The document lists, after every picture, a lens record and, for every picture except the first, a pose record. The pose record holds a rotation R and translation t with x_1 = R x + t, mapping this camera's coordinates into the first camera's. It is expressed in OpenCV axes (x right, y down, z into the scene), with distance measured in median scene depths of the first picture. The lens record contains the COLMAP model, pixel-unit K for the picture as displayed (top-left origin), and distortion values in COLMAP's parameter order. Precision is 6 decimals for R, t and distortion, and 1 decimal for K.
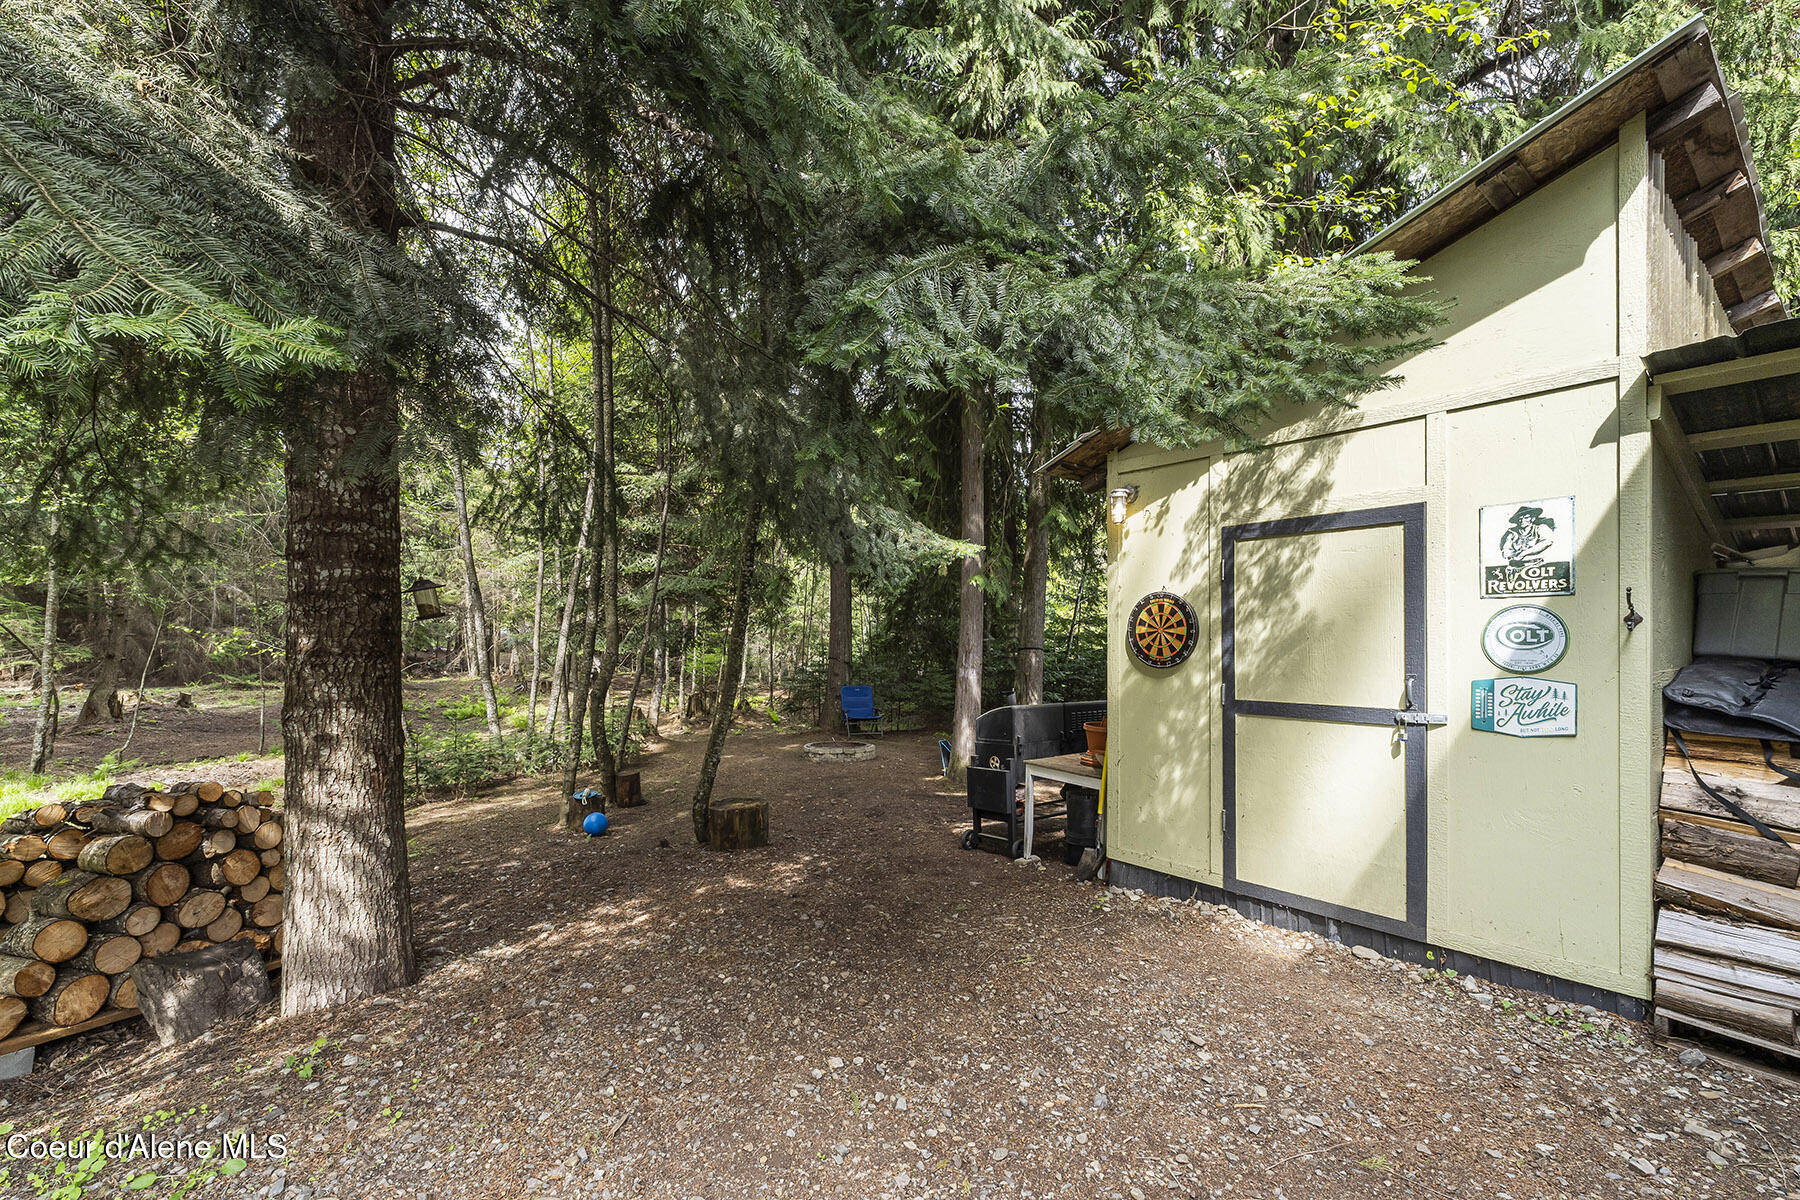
lens RADIAL K [[779.9, 0, 896.3], [0, 779.9, 641.0], [0, 0, 1]] dist [0.003186, 0.000175]
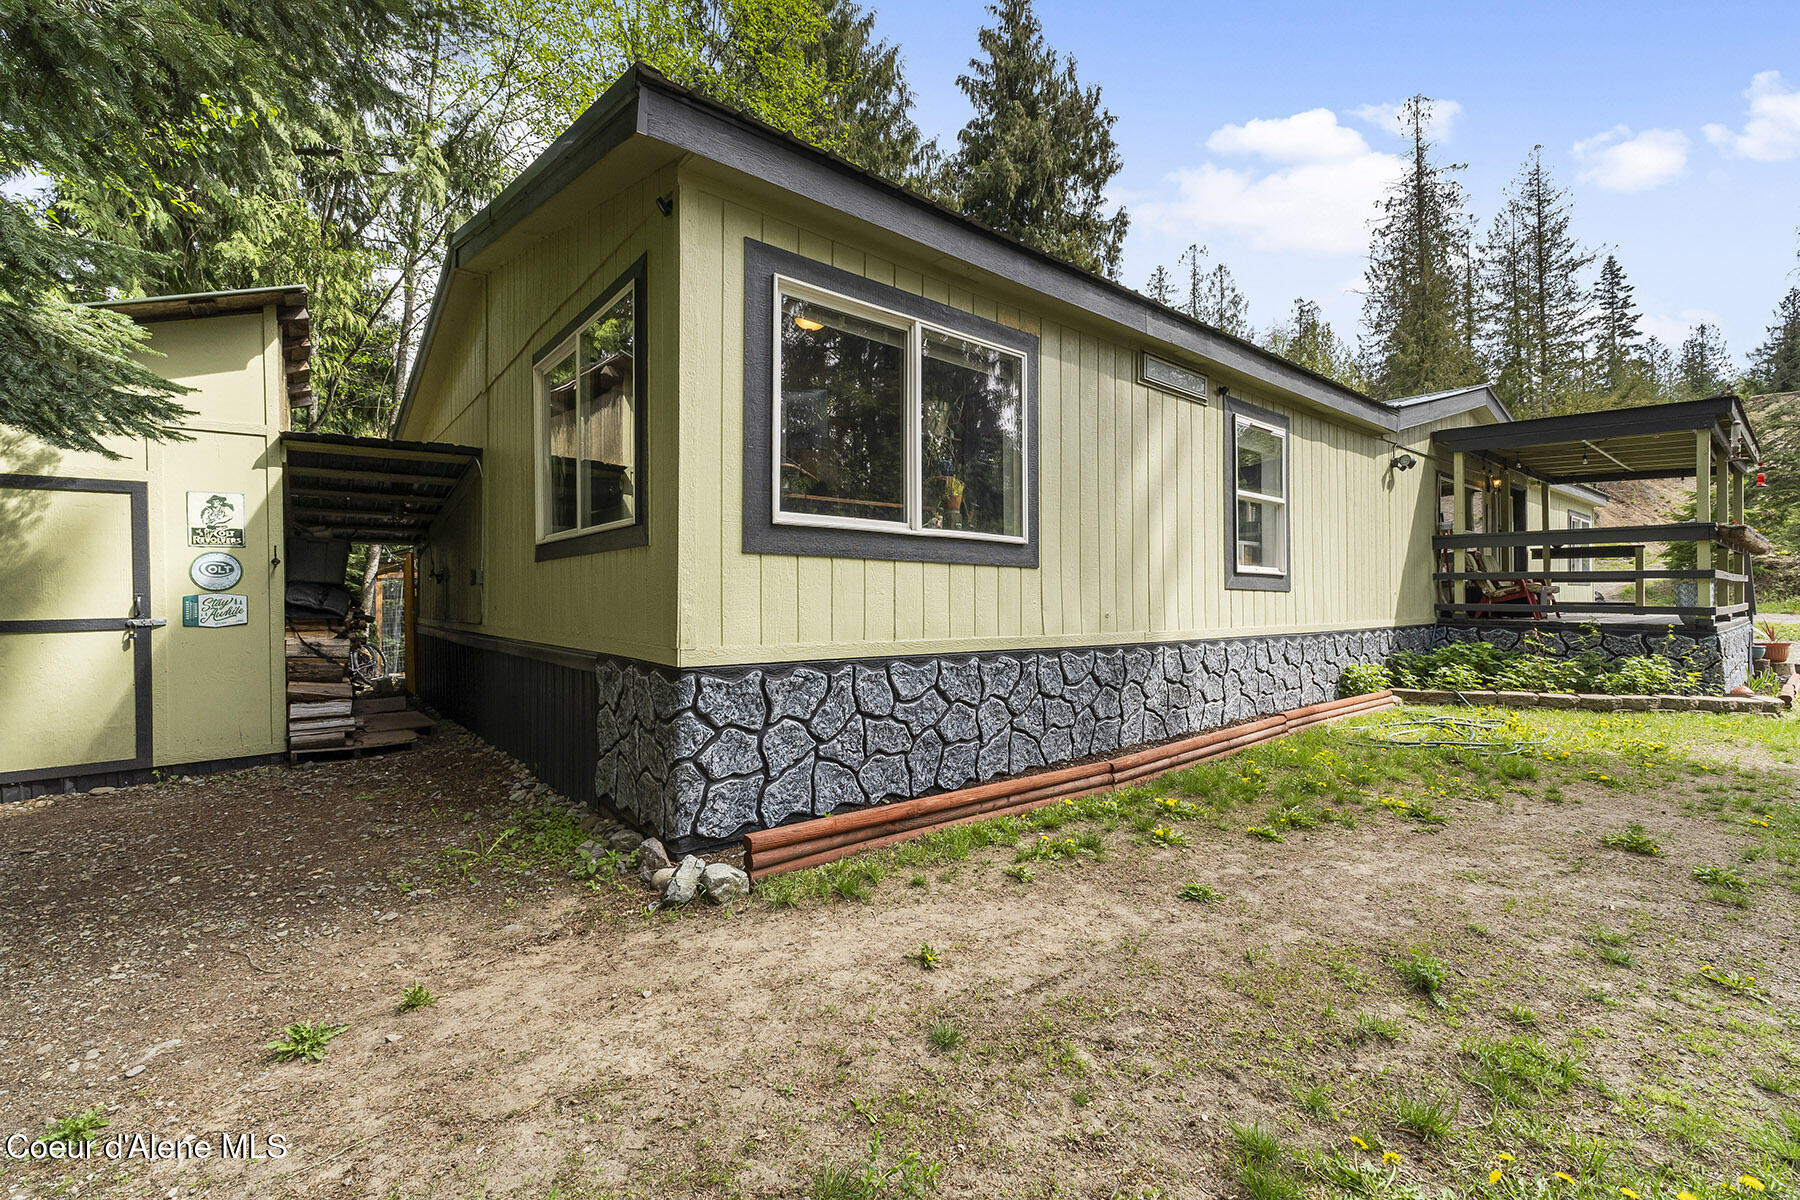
lens RADIAL K [[779.9, 0, 897.5], [0, 779.9, 593.0], [0, 0, 1]] dist [0.003186, 0.000175]
pose [[0.037046, -0.012686, 0.999233, -0.885148], [0.007212, 0.999897, 0.012427, 0.035701], [-0.999288, 0.006746, 0.037134, -0.583624]]
